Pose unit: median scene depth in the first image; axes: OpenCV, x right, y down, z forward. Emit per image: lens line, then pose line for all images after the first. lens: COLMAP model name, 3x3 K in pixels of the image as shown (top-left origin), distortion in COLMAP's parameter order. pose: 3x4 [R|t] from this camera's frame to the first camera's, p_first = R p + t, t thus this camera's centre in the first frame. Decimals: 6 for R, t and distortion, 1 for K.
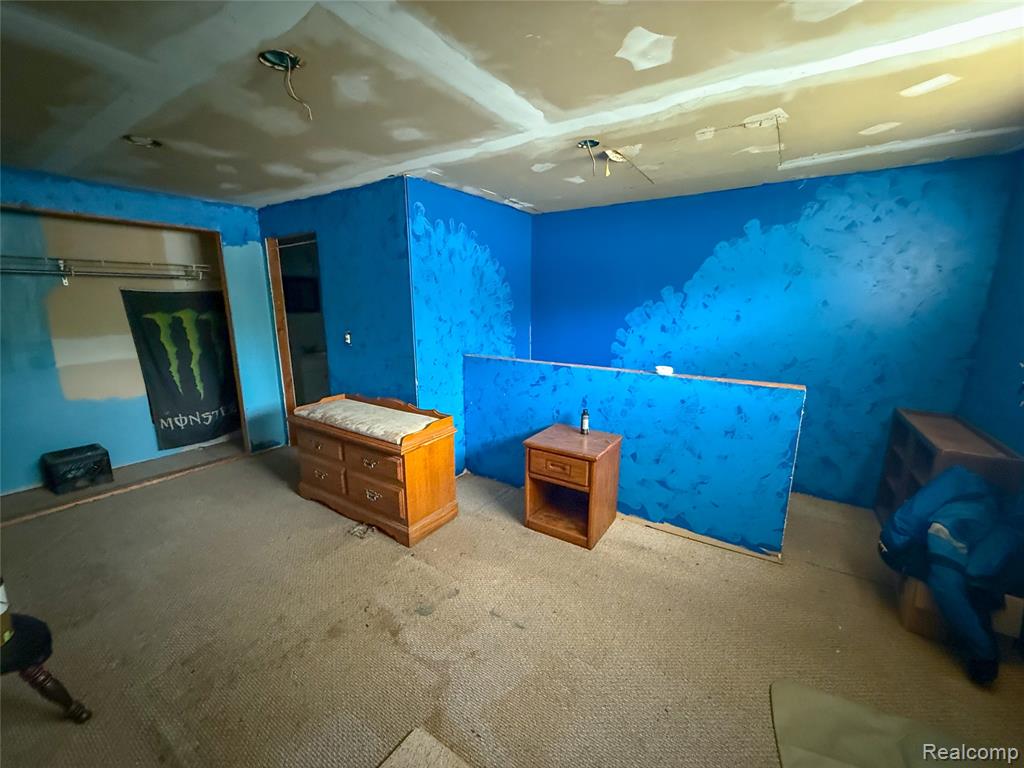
lens RADIAL K [[411.4, 0, 509.5], [0, 411.4, 386.0], [0, 0, 1]] dist [0.000027, -0.000022]
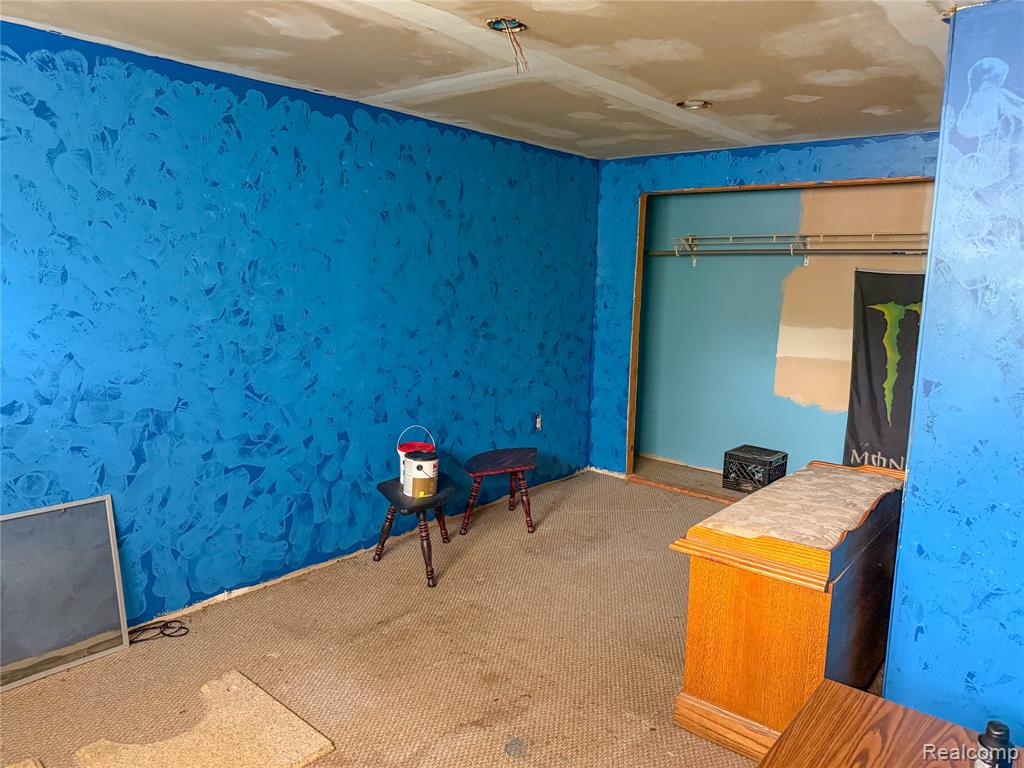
lens RADIAL K [[721.5, 0, 510.2], [0, 721.5, 384.4], [0, 0, 1]] dist [0.040892, -0.051598]
pose [[-0.101129, 0.148852, -0.983675, 0.471590], [-0.229995, 0.958462, 0.168682, -0.111652], [0.967923, 0.243299, -0.062693, 0.515118]]
